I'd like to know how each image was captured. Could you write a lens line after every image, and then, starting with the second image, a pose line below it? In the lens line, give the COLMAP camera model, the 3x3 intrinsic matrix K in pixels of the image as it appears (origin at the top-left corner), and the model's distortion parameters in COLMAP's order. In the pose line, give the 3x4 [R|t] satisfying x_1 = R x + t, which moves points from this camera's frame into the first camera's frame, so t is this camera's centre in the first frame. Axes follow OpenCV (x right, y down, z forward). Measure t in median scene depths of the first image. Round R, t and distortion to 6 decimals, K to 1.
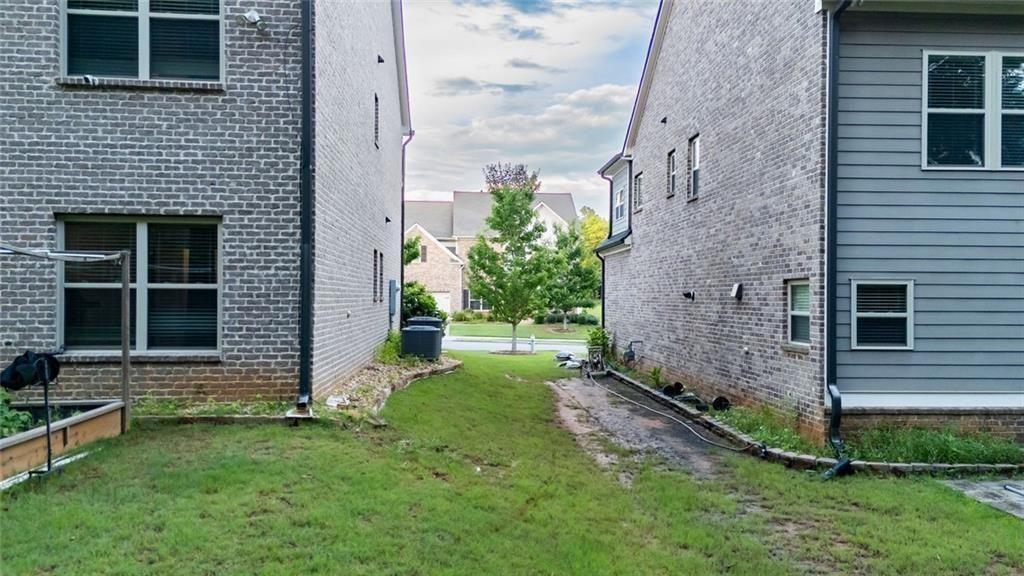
lens RADIAL K [[757.2, 0, 508.1], [0, 757.2, 289.8], [0, 0, 1]] dist [0.076550, -0.059223]
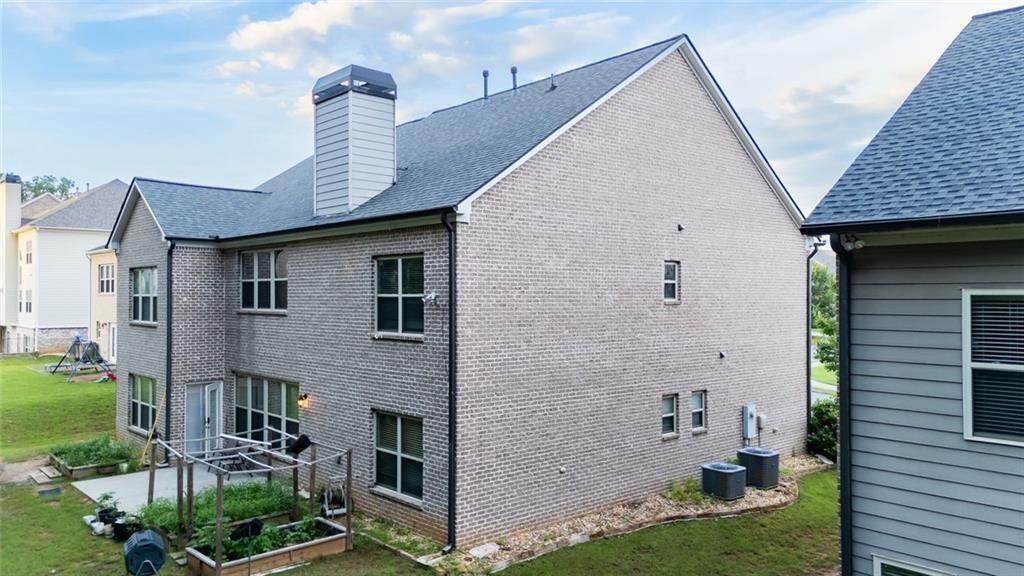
lens RADIAL K [[757.2, 0, 512.3], [0, 757.2, 282.8], [0, 0, 1]] dist [0.076550, -0.059223]
pose [[0.612452, -0.018608, -0.790289, 1.021310], [0.013042, 0.999825, -0.013435, -0.360816], [0.790400, -0.002079, 0.612588, 0.164284]]
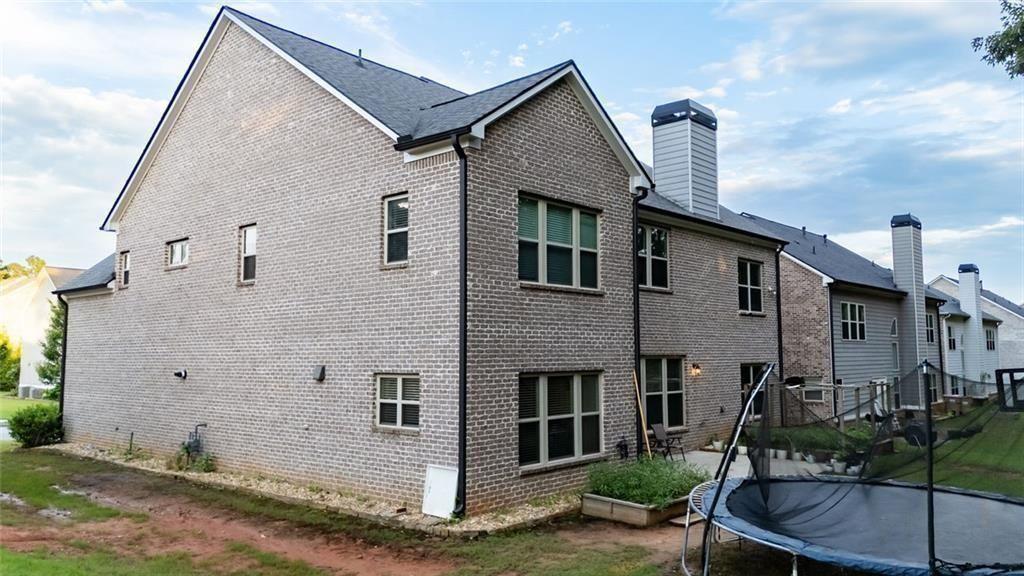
lens RADIAL K [[757.2, 0, 512.9], [0, 757.2, 284.7], [0, 0, 1]] dist [0.076550, -0.059223]
pose [[0.720794, 0.054350, 0.691015, -2.869111], [-0.001772, 0.997062, -0.076573, -0.164108], [-0.693147, 0.053969, 0.718773, -0.314518]]
